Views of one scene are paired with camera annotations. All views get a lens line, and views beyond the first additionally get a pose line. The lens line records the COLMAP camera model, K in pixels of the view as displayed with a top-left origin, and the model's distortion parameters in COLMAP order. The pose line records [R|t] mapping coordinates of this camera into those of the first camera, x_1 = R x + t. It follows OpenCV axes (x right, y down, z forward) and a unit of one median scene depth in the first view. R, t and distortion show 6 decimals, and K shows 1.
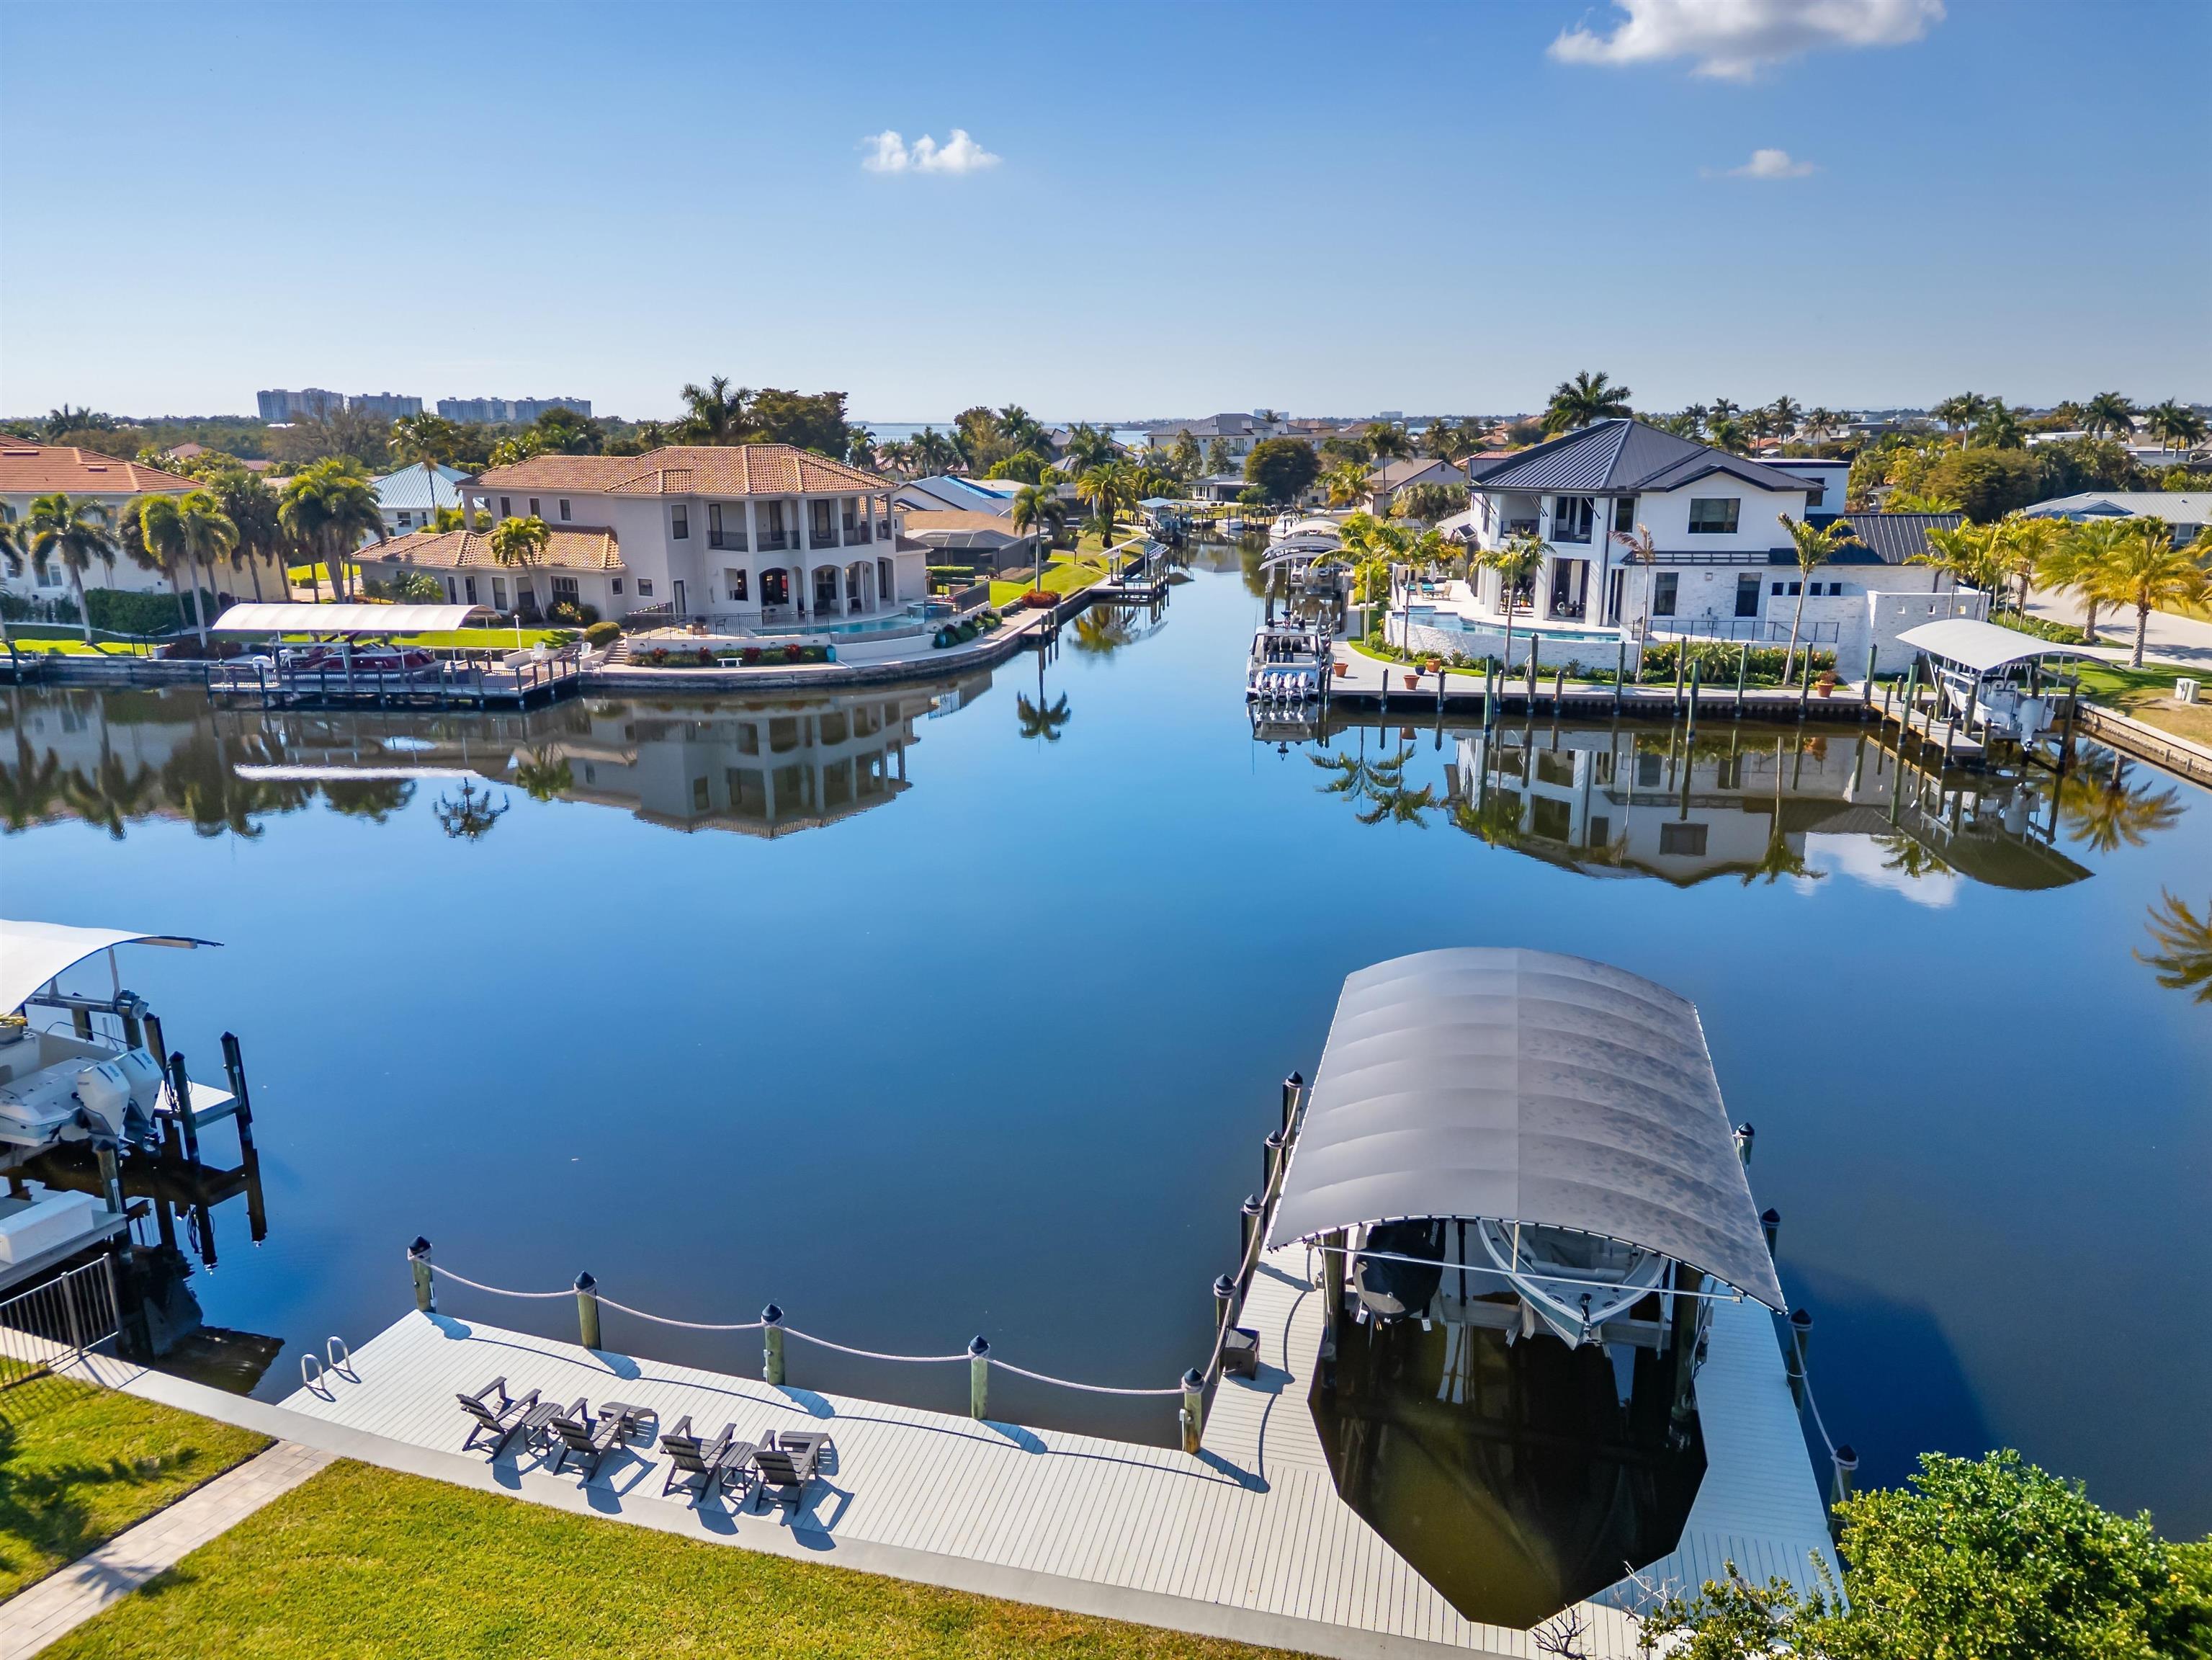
lens RADIAL K [[1559.7, 0, 1113.1], [0, 1559.7, 892.0], [0, 0, 1]] dist [0.081493, -0.070442]
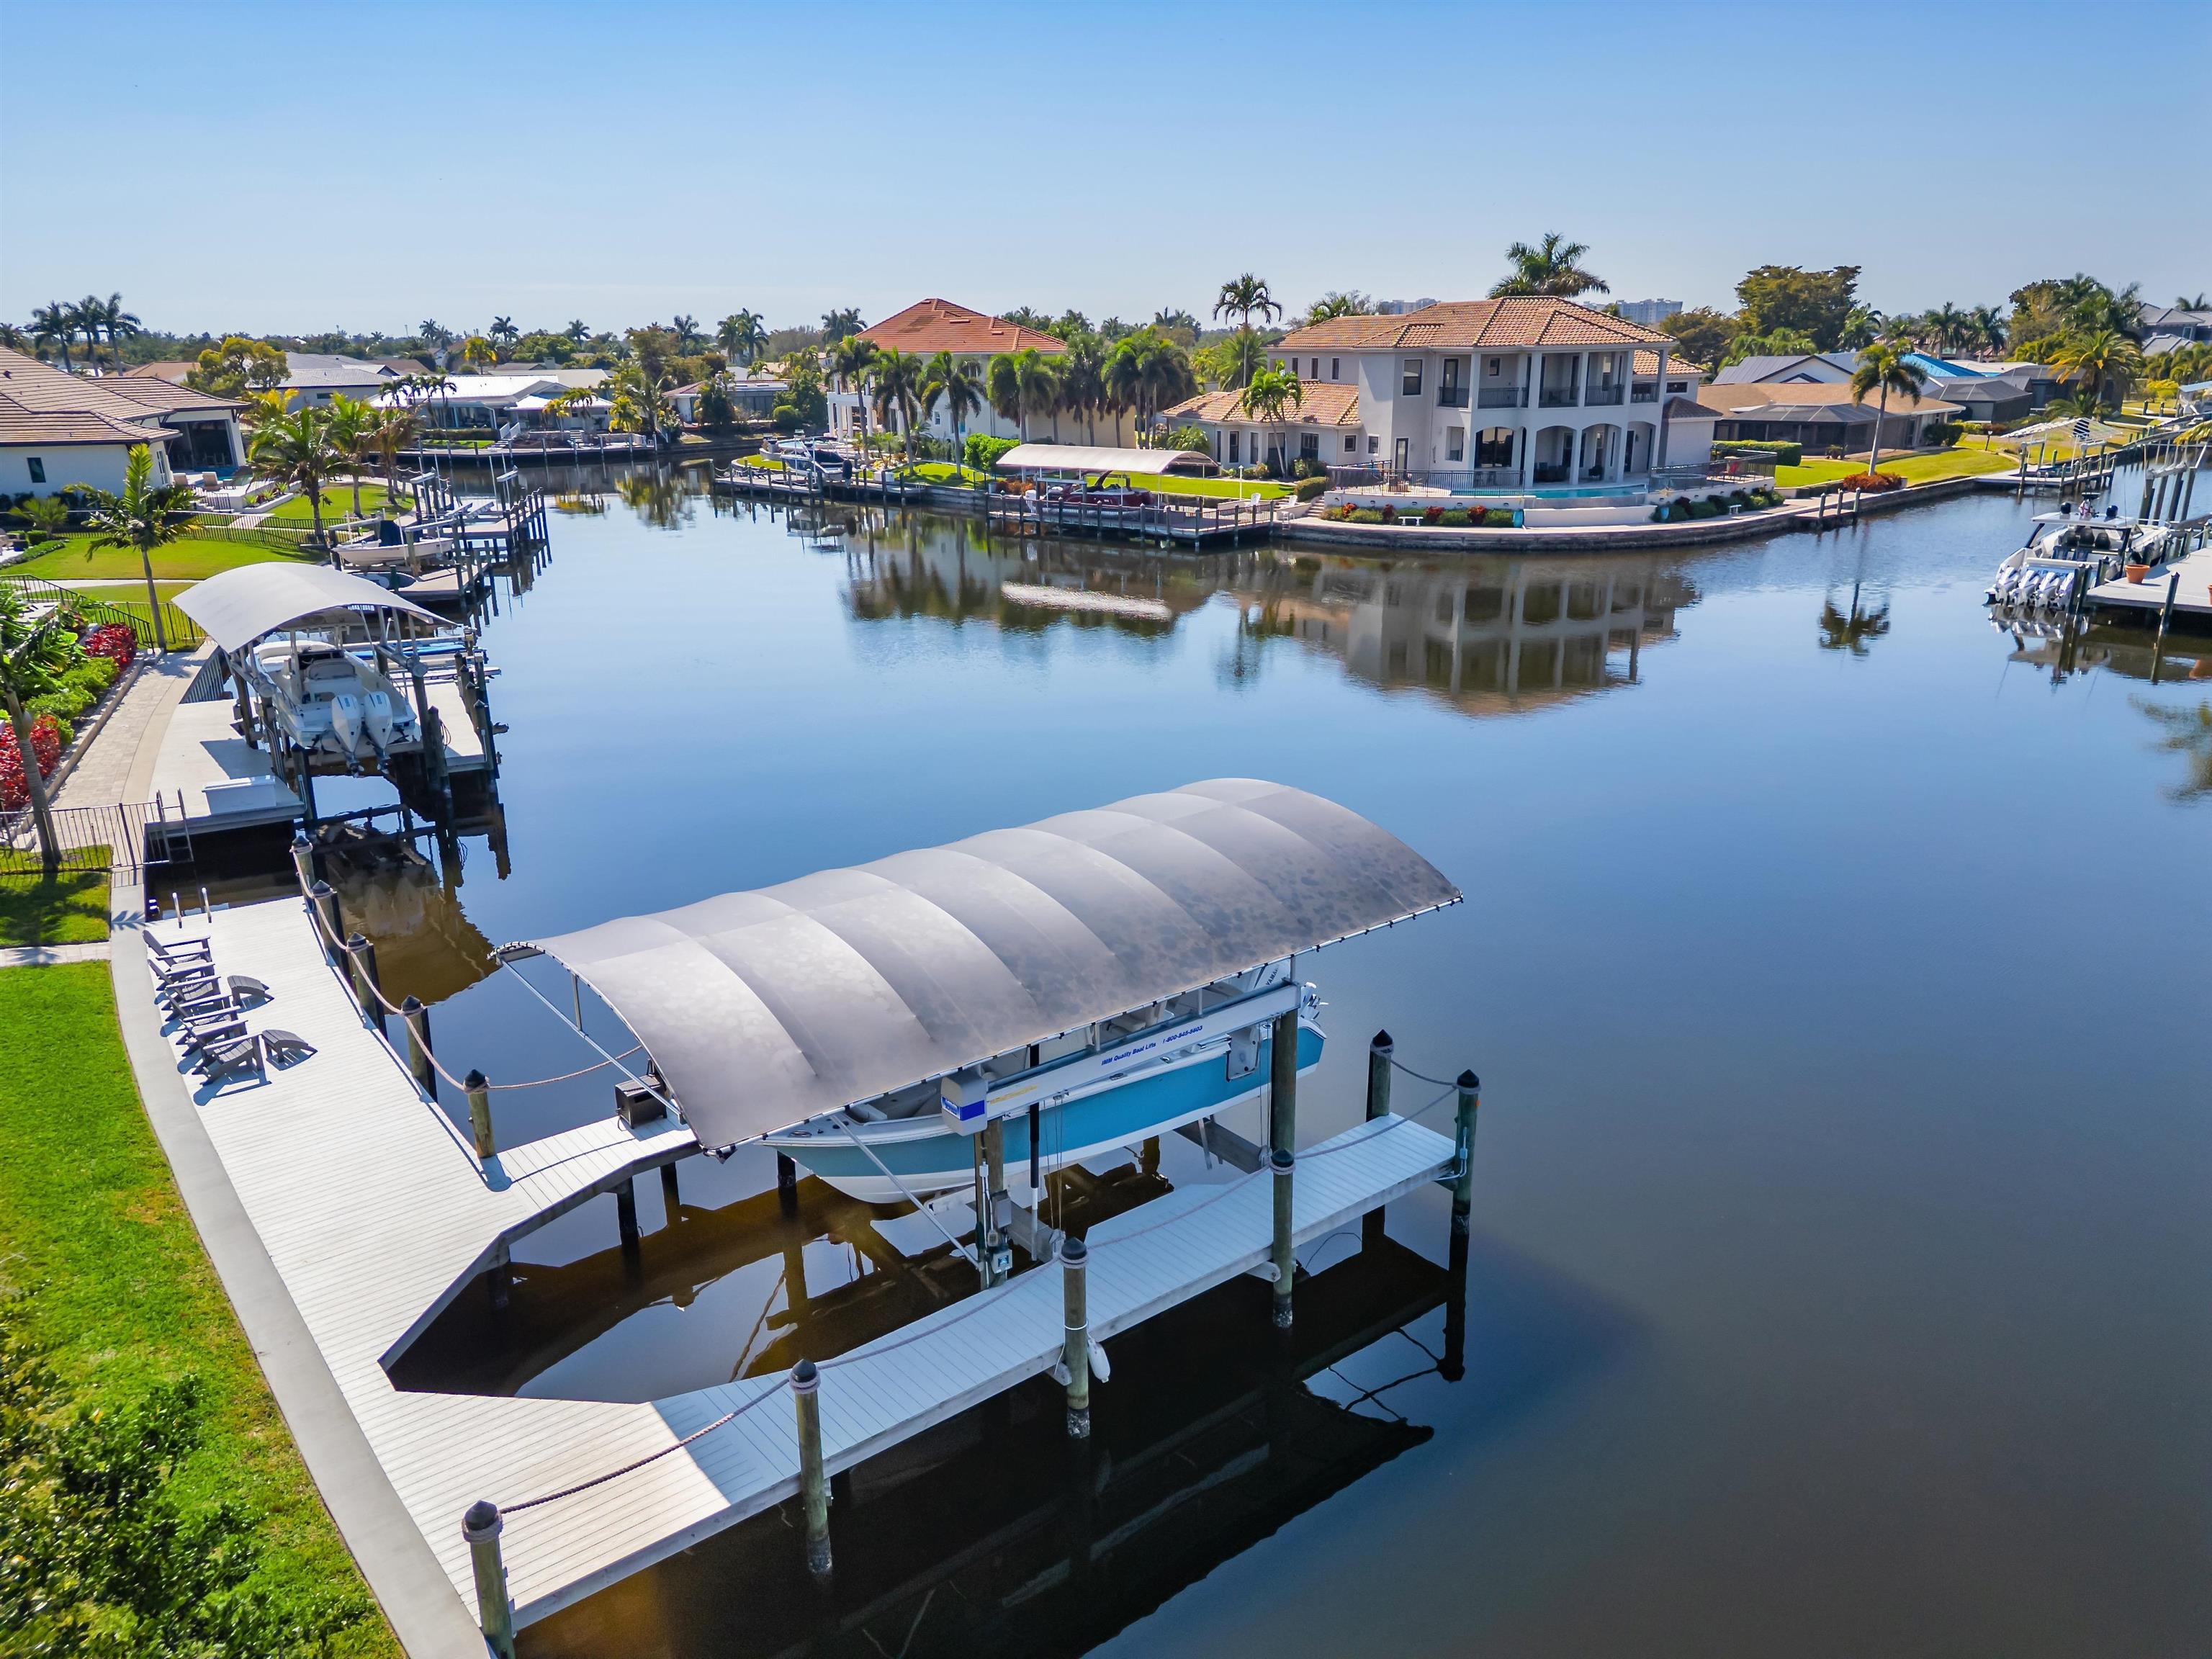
lens RADIAL K [[1550.7, 0, 1037.8], [0, 1550.7, 890.6], [0, 0, 1]] dist [0.003435, 0.001365]
pose [[0.774749, 0.204554, -0.598265, 0.196324], [-0.168607, 0.978796, 0.116317, 0.004974], [0.609373, 0.010755, 0.792811, 0.099164]]
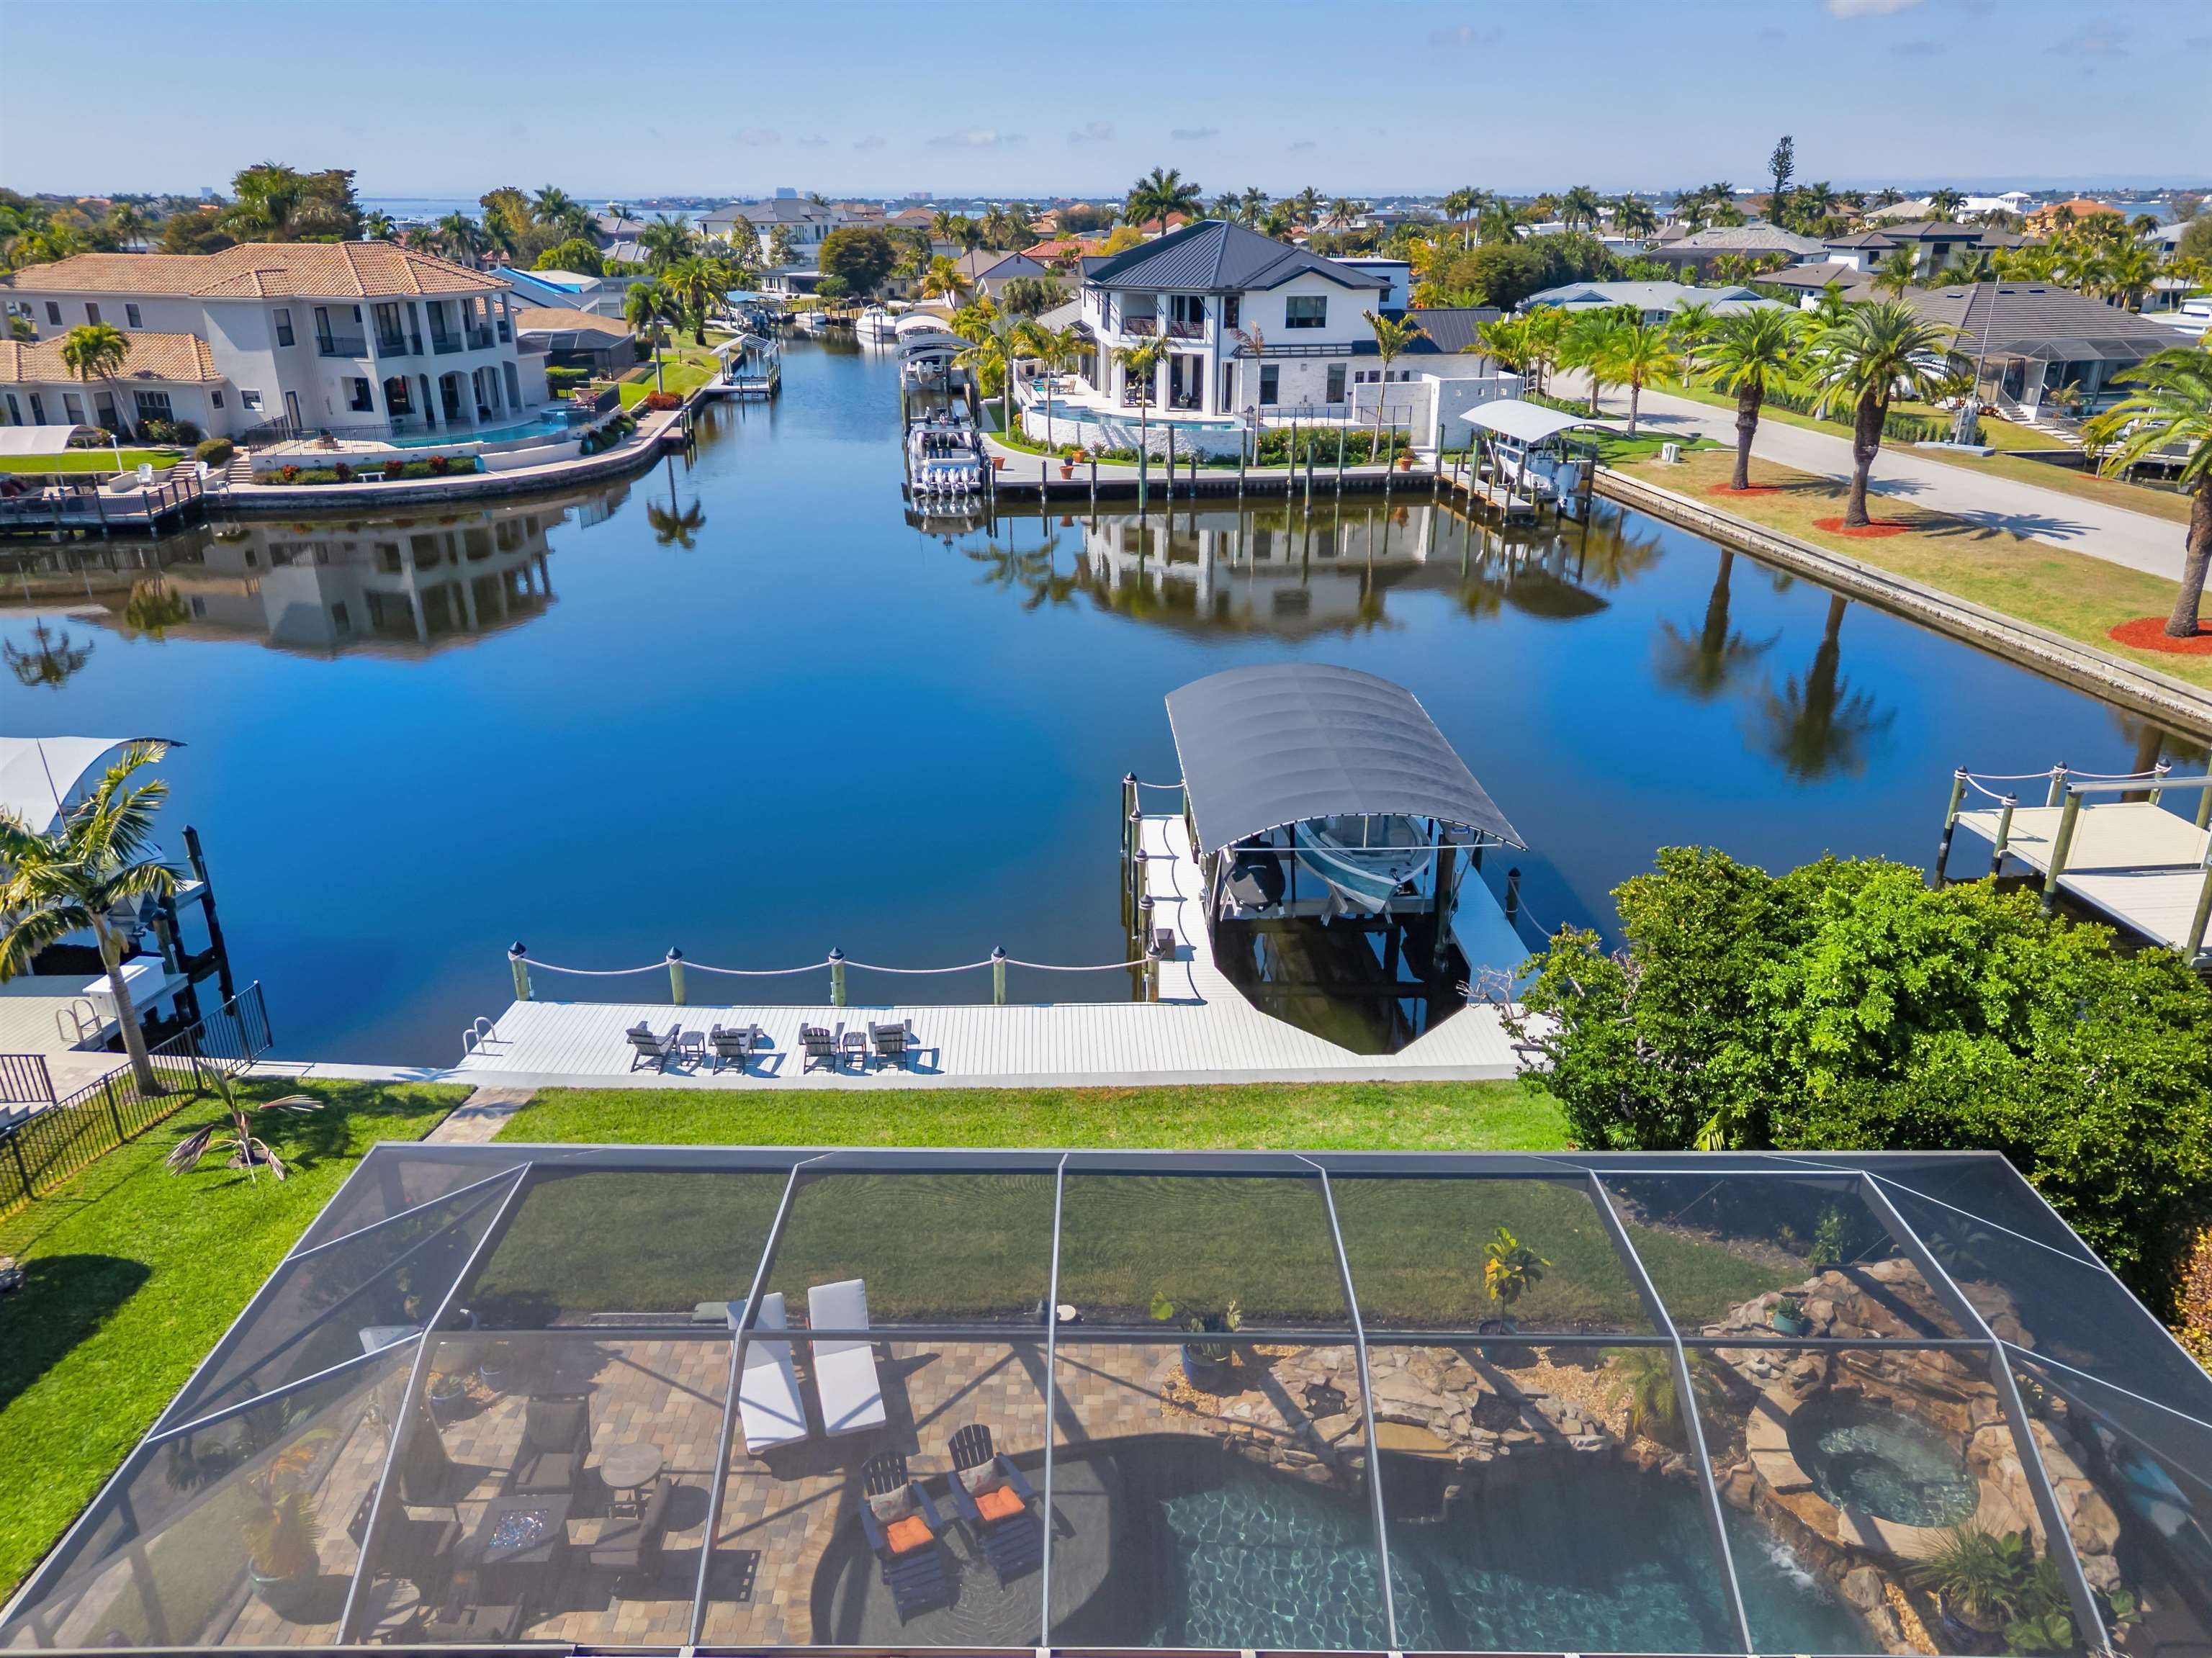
lens RADIAL K [[1559.4, 0, 1113.1], [0, 1559.4, 891.0], [0, 0, 1]] dist [0.081493, -0.070442]
pose [[0.960584, -0.109614, 0.255465, -0.081570], [0.078024, 0.988348, 0.130695, 0.013962], [-0.266814, -0.105611, 0.957944, -0.087435]]
